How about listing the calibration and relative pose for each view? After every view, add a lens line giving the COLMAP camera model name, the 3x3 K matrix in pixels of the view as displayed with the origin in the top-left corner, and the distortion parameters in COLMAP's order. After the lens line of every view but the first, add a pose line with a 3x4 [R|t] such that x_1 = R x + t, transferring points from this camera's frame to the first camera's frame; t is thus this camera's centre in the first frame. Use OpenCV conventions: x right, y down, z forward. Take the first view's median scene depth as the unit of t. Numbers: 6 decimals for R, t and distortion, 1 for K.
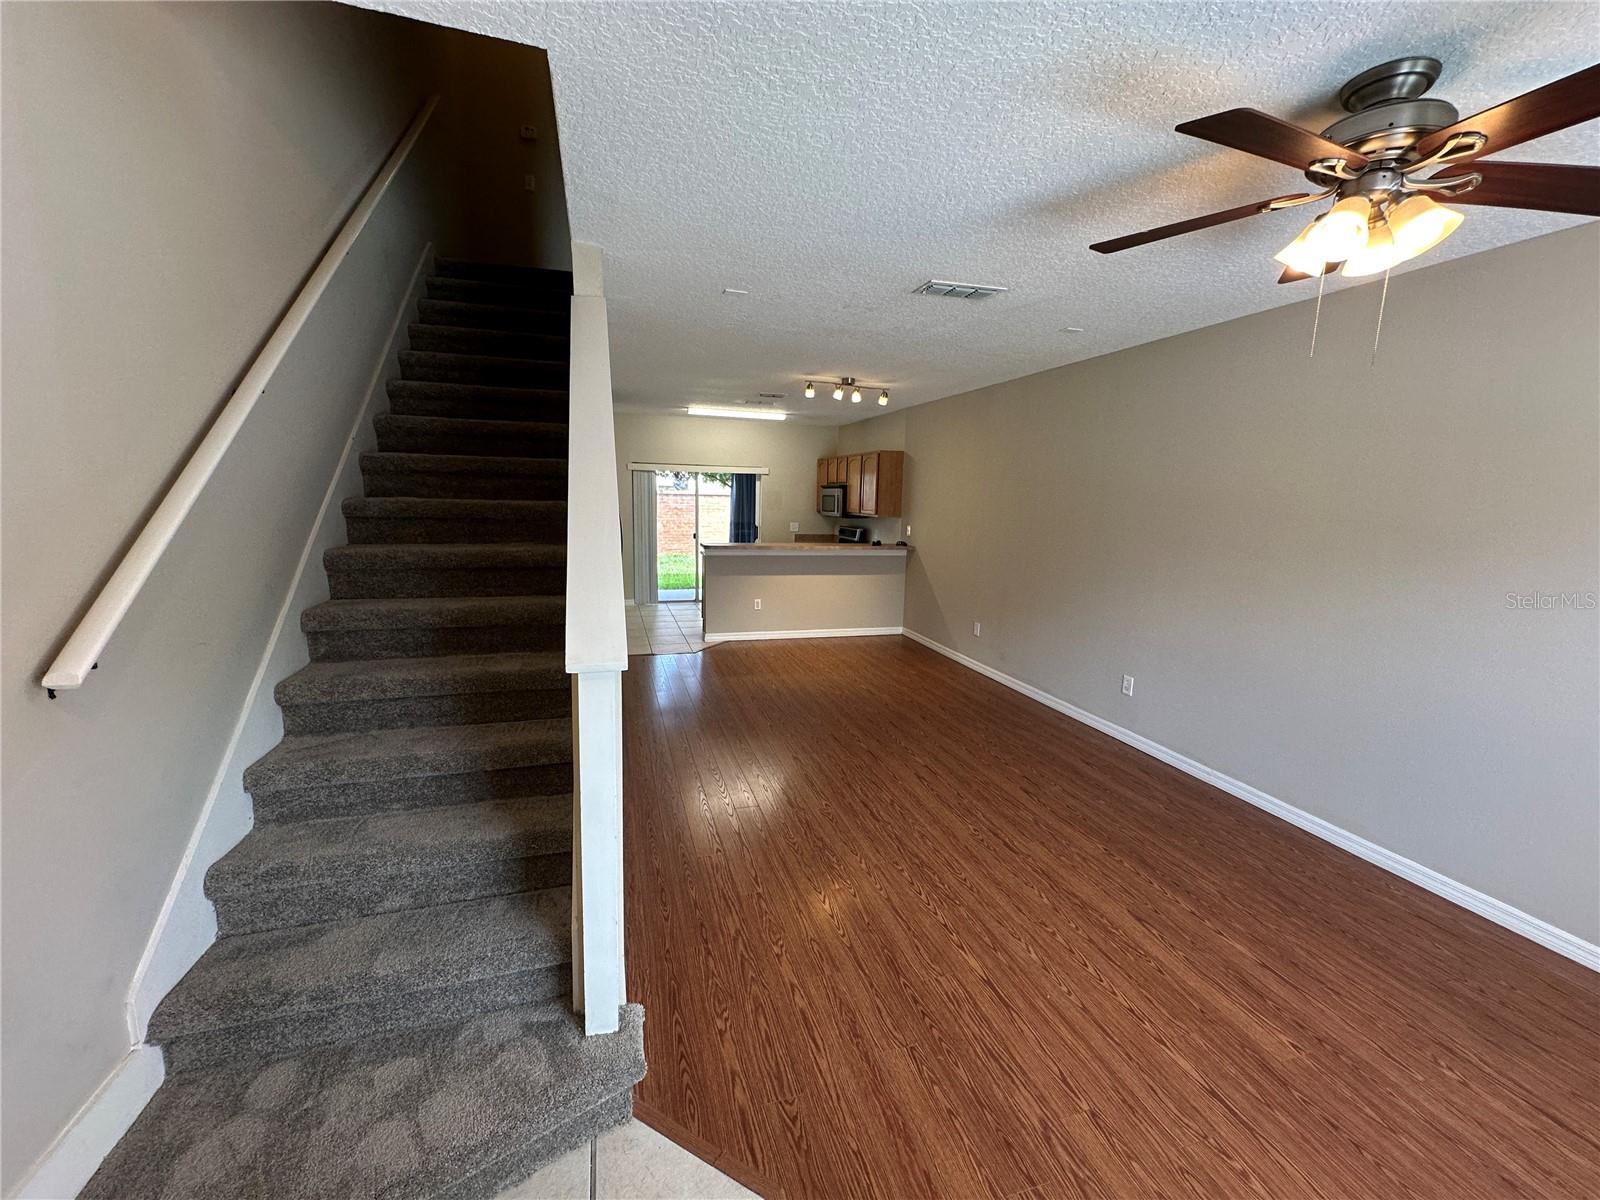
lens RADIAL K [[638.9, 0, 797.4], [0, 638.9, 603.0], [0, 0, 1]] dist [-0.002308, 0.000669]
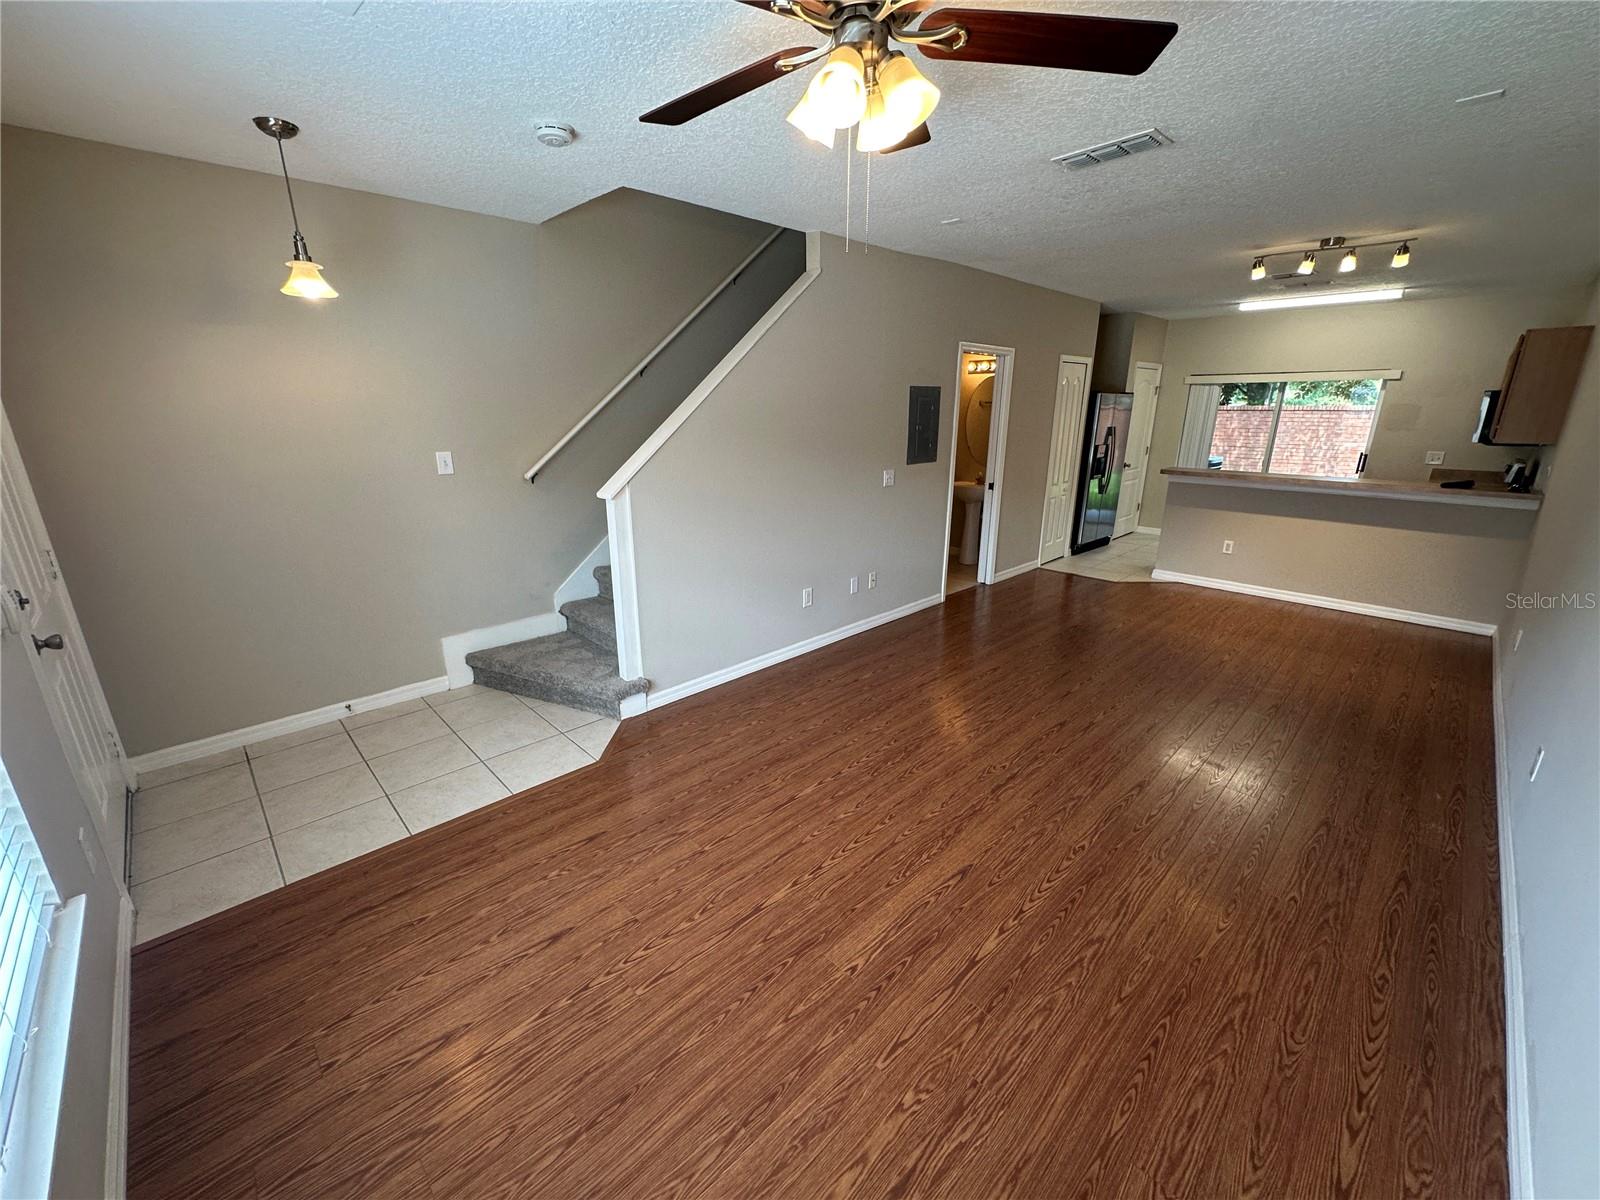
lens RADIAL K [[640.5, 0, 785.0], [0, 640.5, 595.5], [0, 0, 1]] dist [-0.003752, -0.000247]
pose [[0.453468, 0.229487, -0.861222, 1.089256], [-0.139237, 0.972659, 0.185868, -0.029550], [0.880330, 0.035629, 0.473023, 0.310036]]
